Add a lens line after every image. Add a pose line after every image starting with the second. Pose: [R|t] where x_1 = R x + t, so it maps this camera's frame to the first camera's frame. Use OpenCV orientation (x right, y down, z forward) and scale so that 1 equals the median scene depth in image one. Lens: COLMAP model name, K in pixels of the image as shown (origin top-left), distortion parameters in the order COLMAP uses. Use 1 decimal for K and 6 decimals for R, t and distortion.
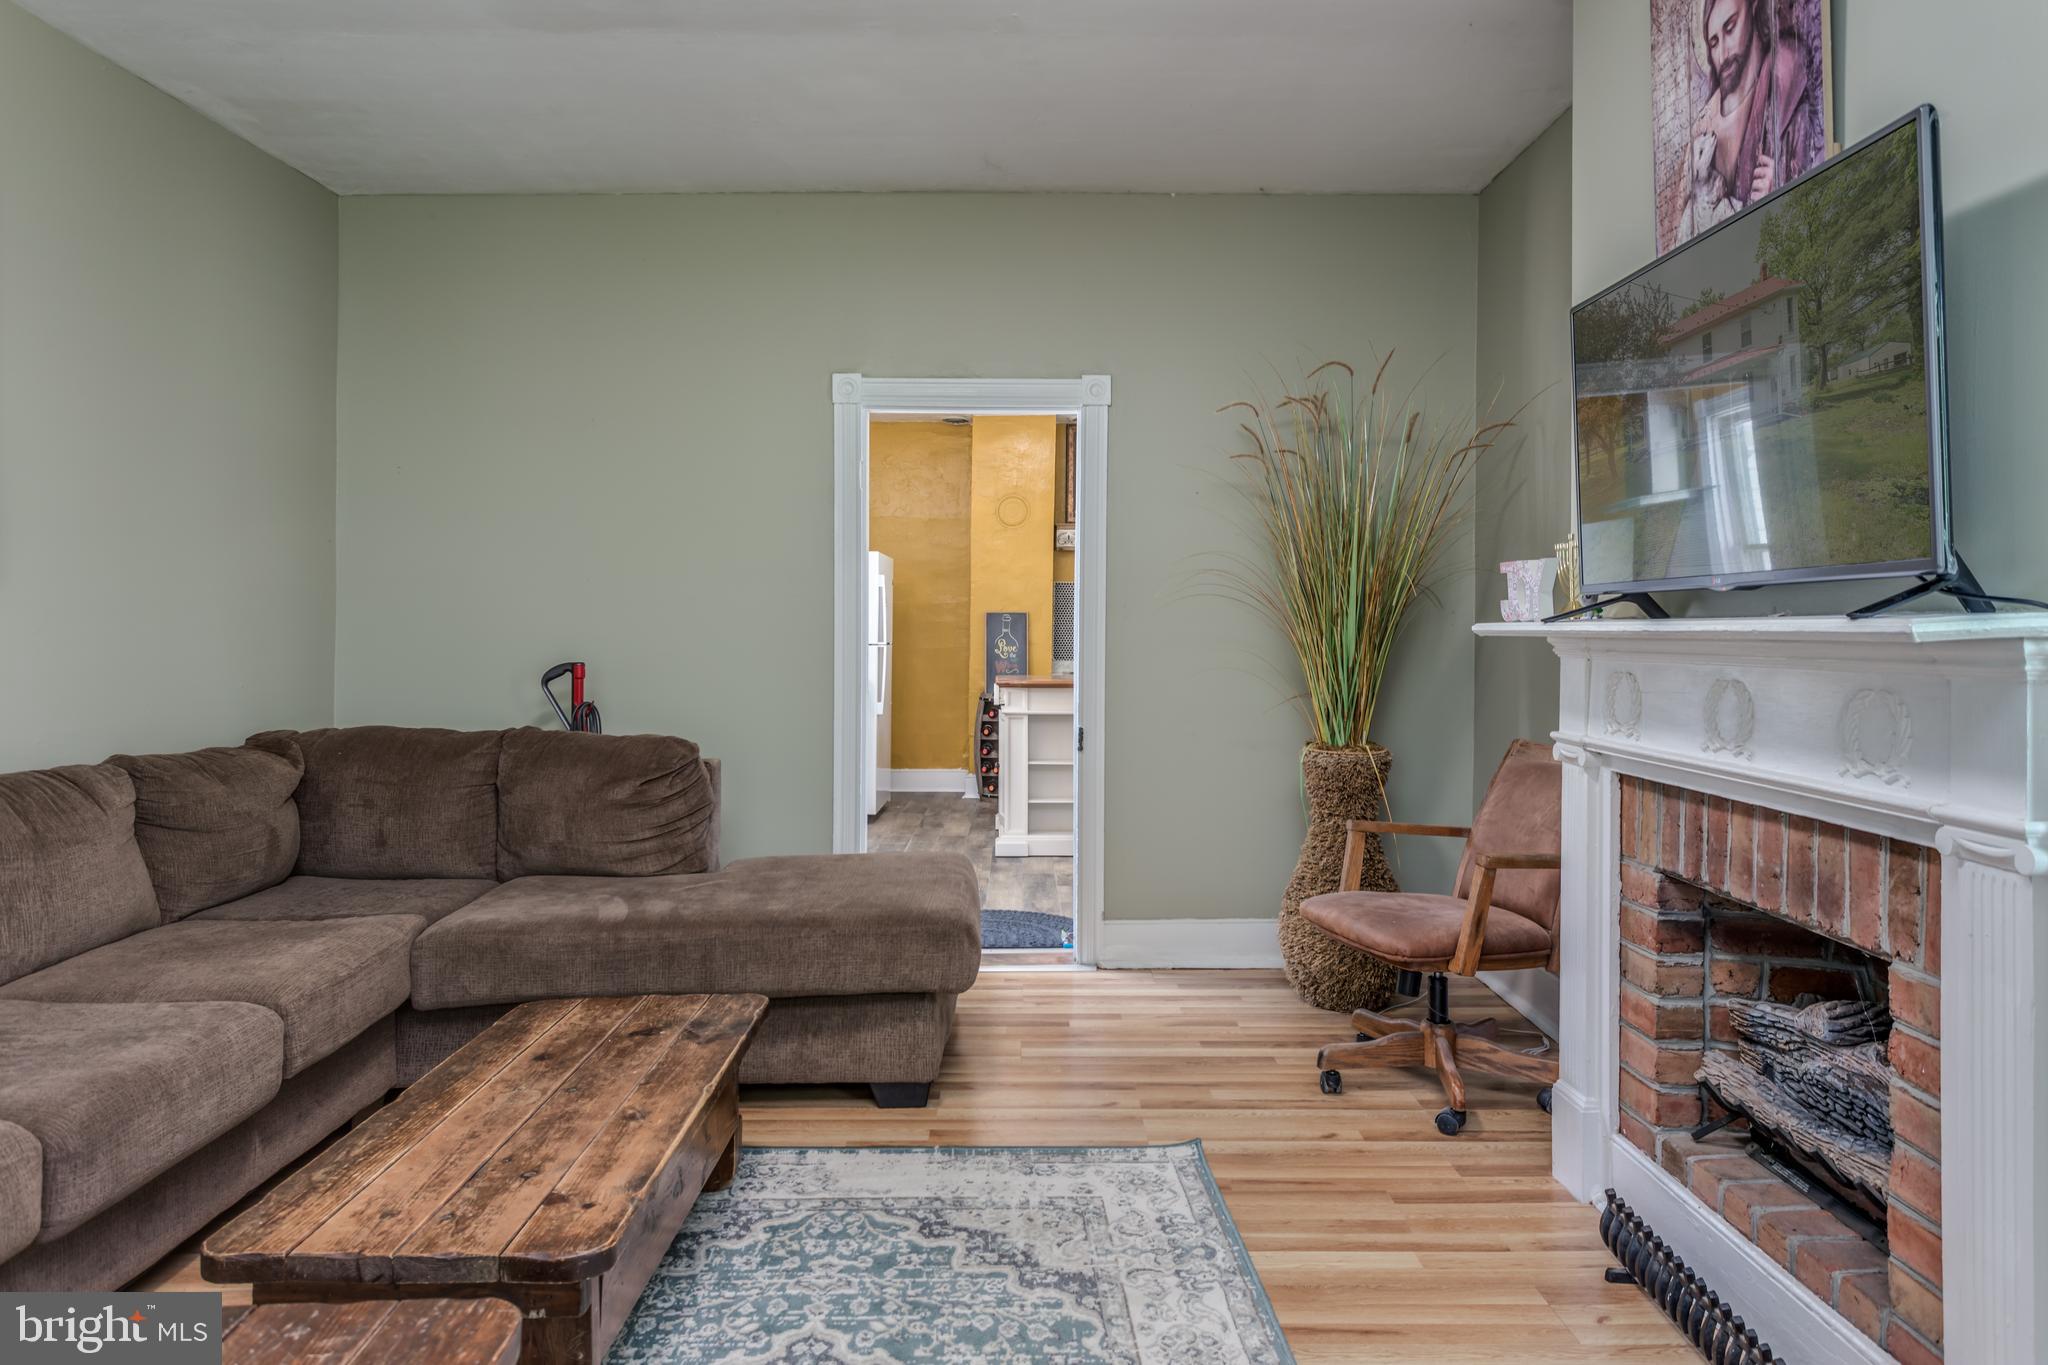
lens RADIAL K [[1269.8, 0, 1013.8], [0, 1269.8, 628.3], [0, 0, 1]] dist [0.005281, 0.000354]
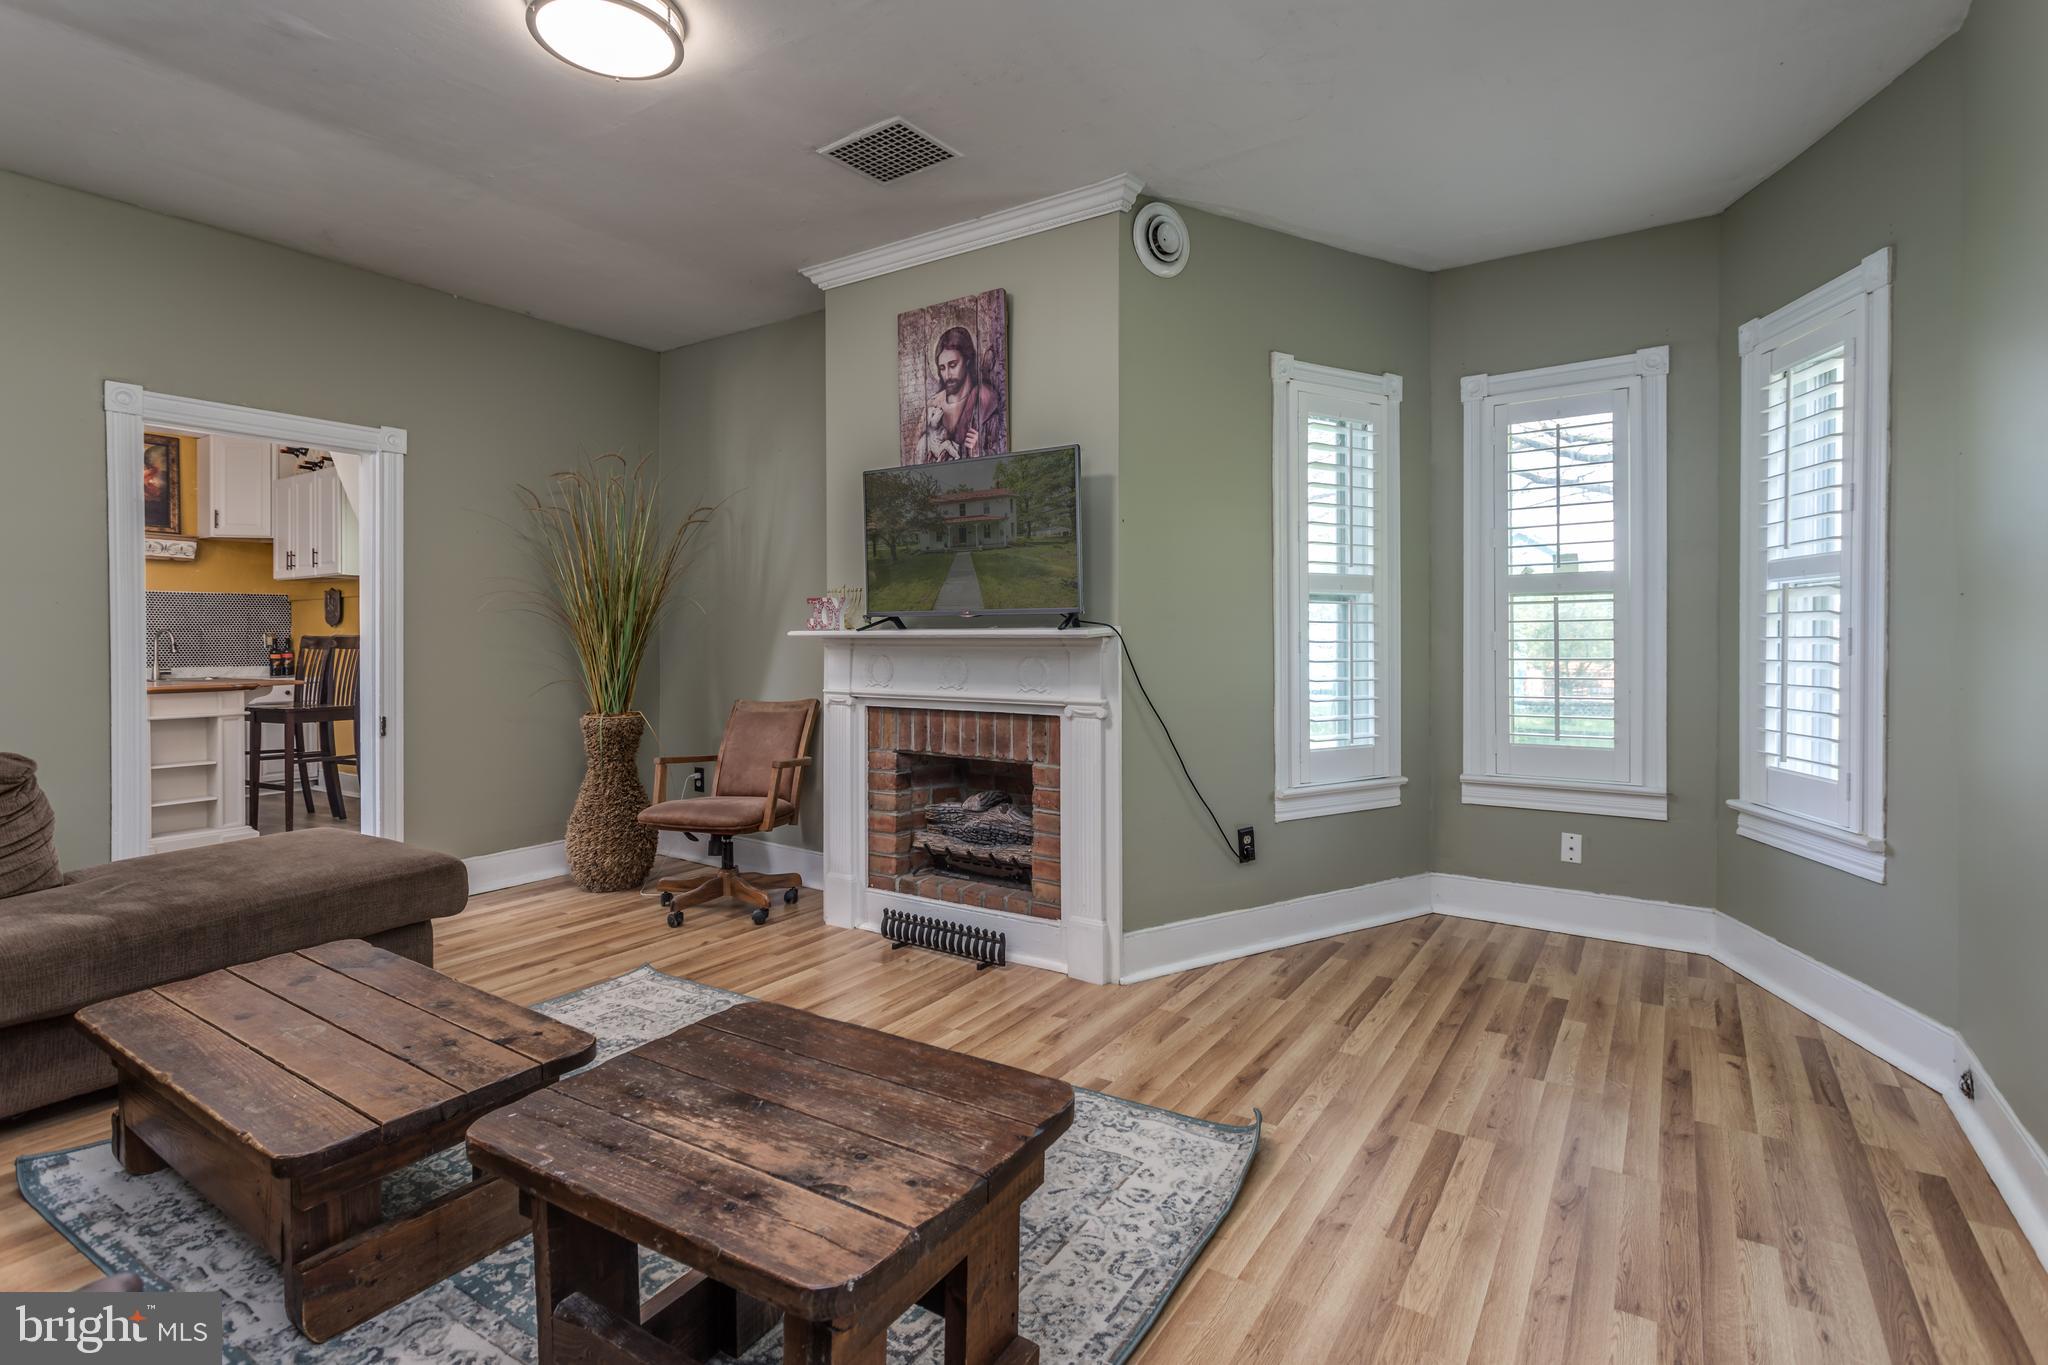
lens RADIAL K [[984.2, 0, 1017.9], [0, 984.2, 641.6], [0, 0, 1]] dist [0.006806, 0.001428]
pose [[0.558909, -0.007966, 0.829190, -0.737916], [0.002915, 0.999967, 0.007642, 0.001461], [-0.829224, -0.001854, 0.558914, -0.058600]]
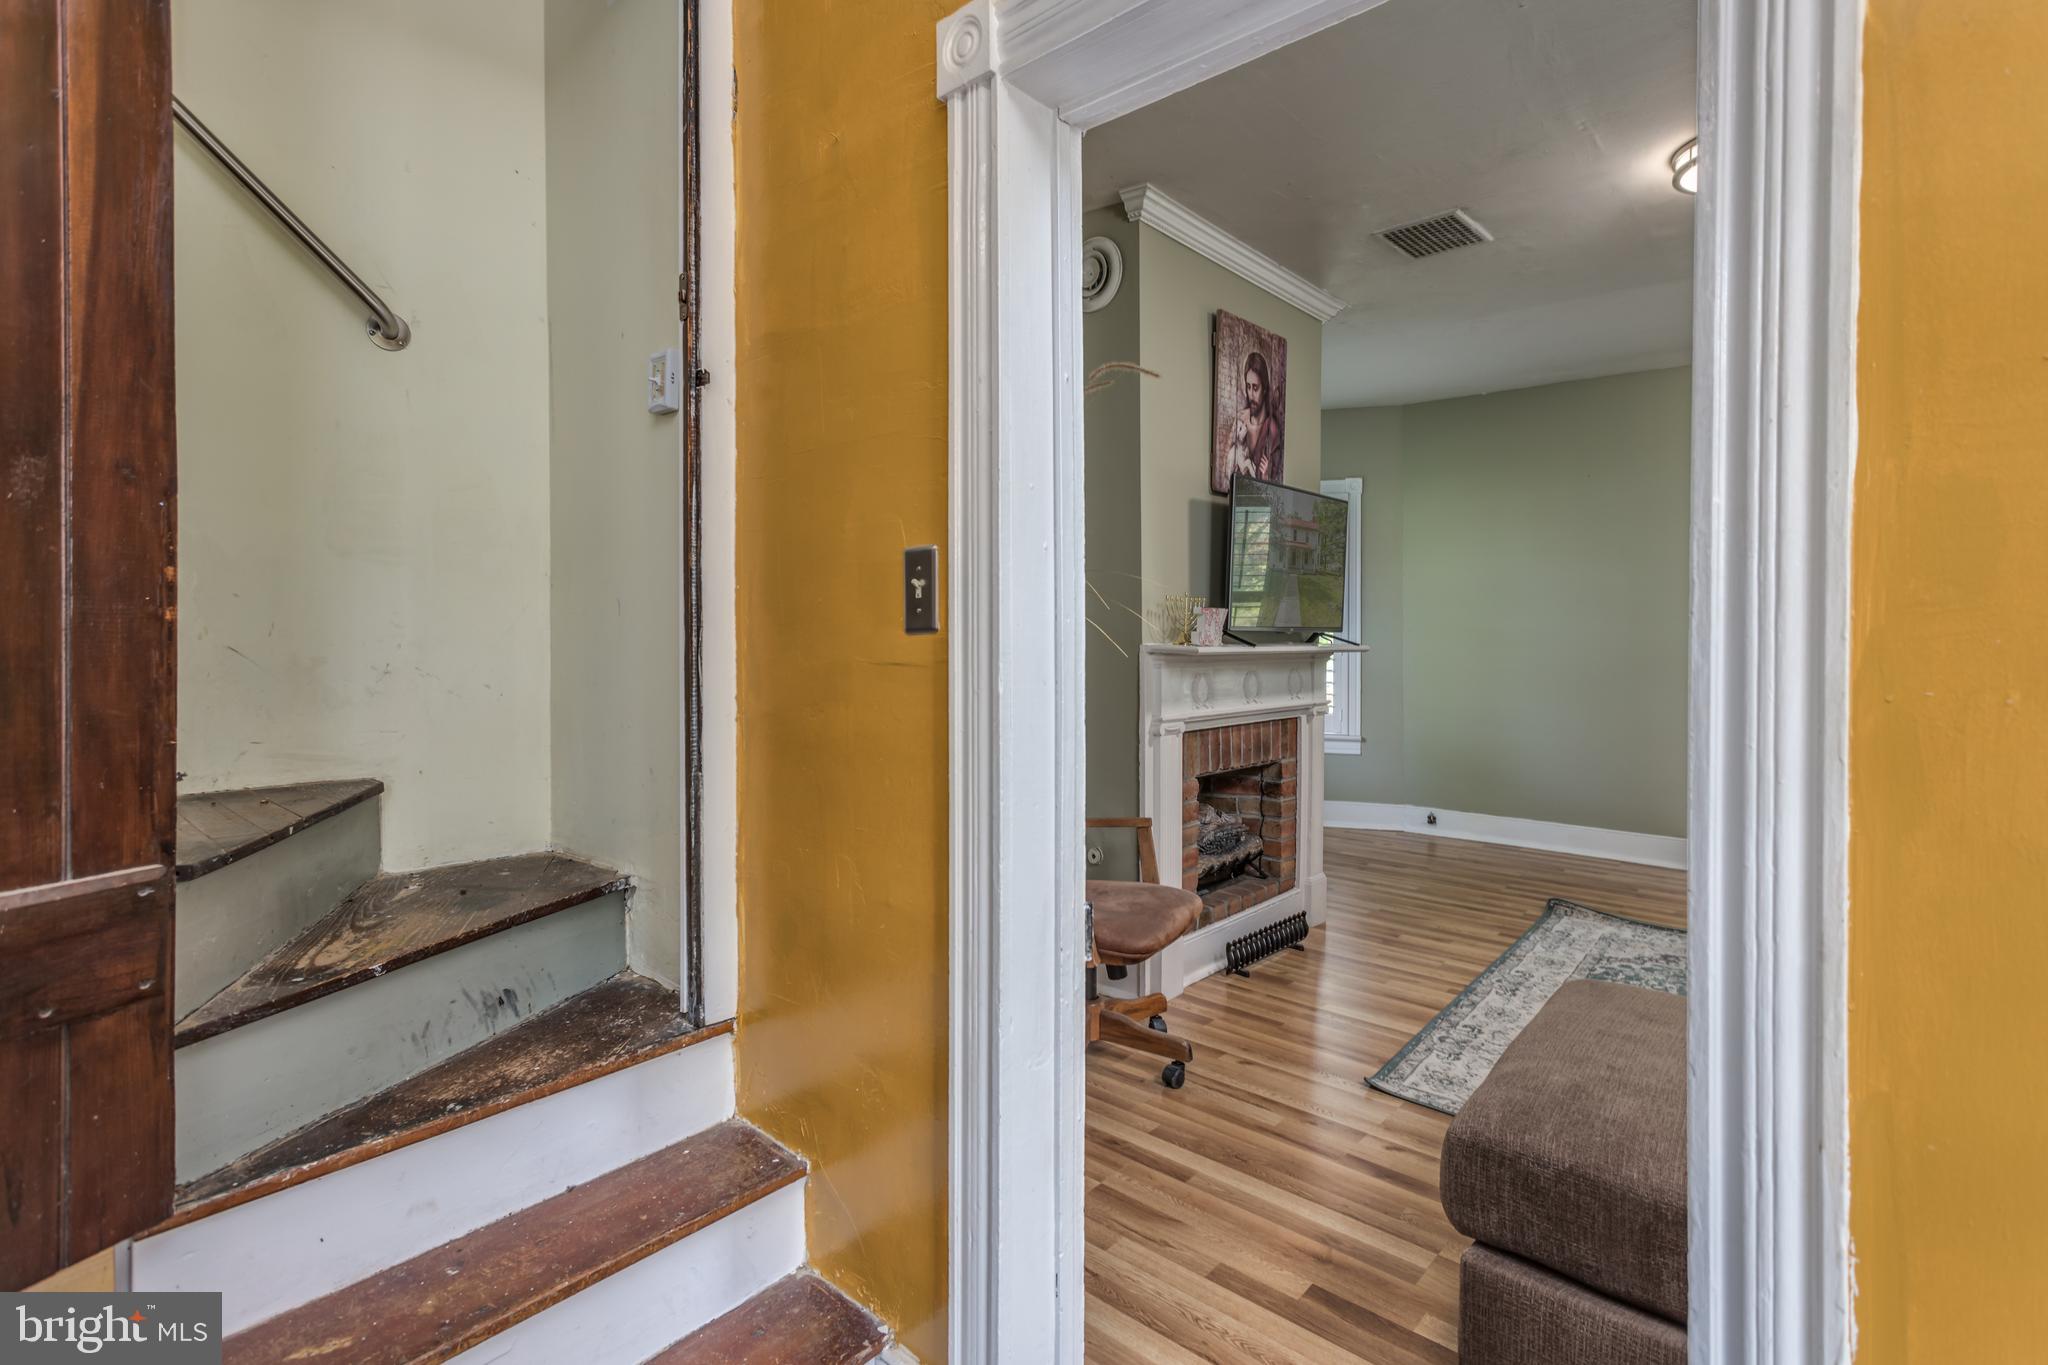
lens RADIAL K [[975.9, 0, 1009.2], [0, 975.9, 647.8], [0, 0, 1]] dist [-0.000268, 0.000489]
pose [[-0.739873, -0.011572, 0.672647, -0.273975], [-0.003922, 0.999909, 0.012888, -0.020622], [-0.672735, 0.006898, -0.739851, 2.366570]]
